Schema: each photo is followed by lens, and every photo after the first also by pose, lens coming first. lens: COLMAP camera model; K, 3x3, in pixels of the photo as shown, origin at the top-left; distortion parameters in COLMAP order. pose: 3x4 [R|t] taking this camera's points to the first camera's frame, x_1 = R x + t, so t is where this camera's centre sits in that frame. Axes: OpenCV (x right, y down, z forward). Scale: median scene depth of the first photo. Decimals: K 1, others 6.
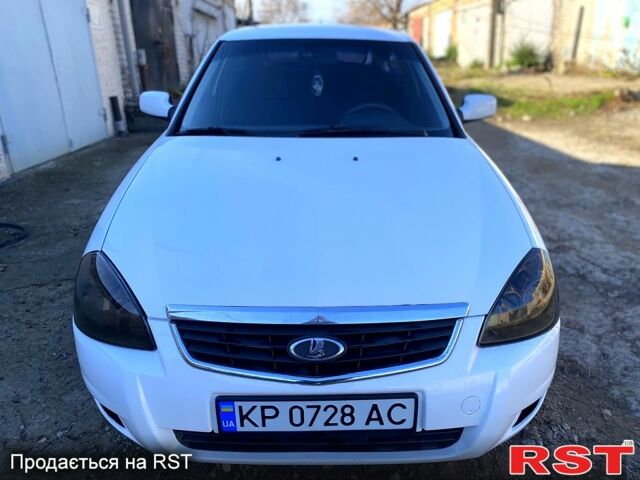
lens RADIAL K [[487.7, 0, 320.6], [0, 487.7, 239.3], [0, 0, 1]] dist [0.020098, -0.025008]
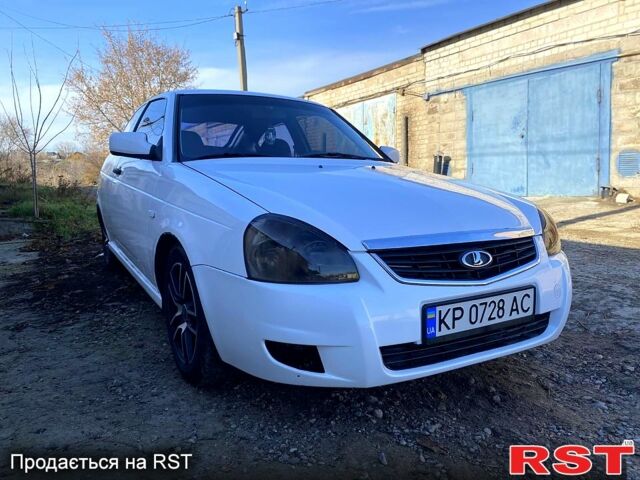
lens RADIAL K [[487.7, 0, 320.7], [0, 487.7, 237.9], [0, 0, 1]] dist [0.020098, -0.025008]
pose [[0.869372, -0.055485, 0.491033, -0.998322], [0.176024, 0.963268, -0.202804, 0.356626], [-0.461744, 0.262746, 0.847205, 0.058946]]
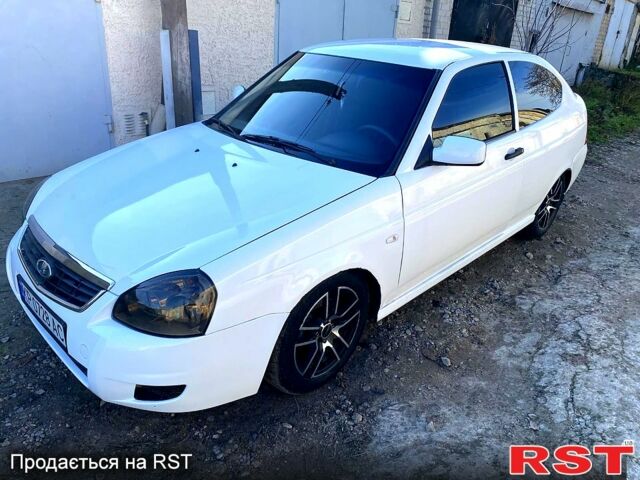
lens RADIAL K [[487.7, 0, 322.4], [0, 487.7, 234.6], [0, 0, 1]] dist [0.020098, -0.025008]
pose [[0.711747, 0.318193, -0.626234, 1.498345], [-0.307678, 0.942667, 0.129282, -0.330436], [0.631467, 0.100662, 0.768841, 0.356041]]
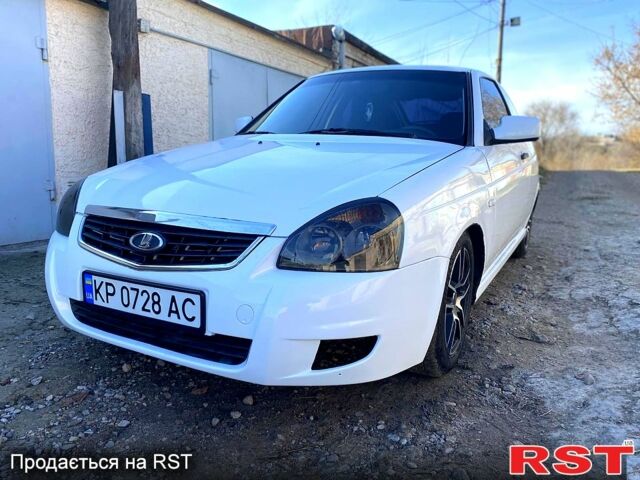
lens RADIAL K [[487.7, 0, 321.8], [0, 487.7, 236.7], [0, 0, 1]] dist [0.020098, -0.025008]
pose [[0.874454, 0.104788, -0.473656, 0.922183], [-0.201595, 0.966586, -0.158339, 0.311111], [0.441237, 0.233947, 0.866359, 0.137468]]
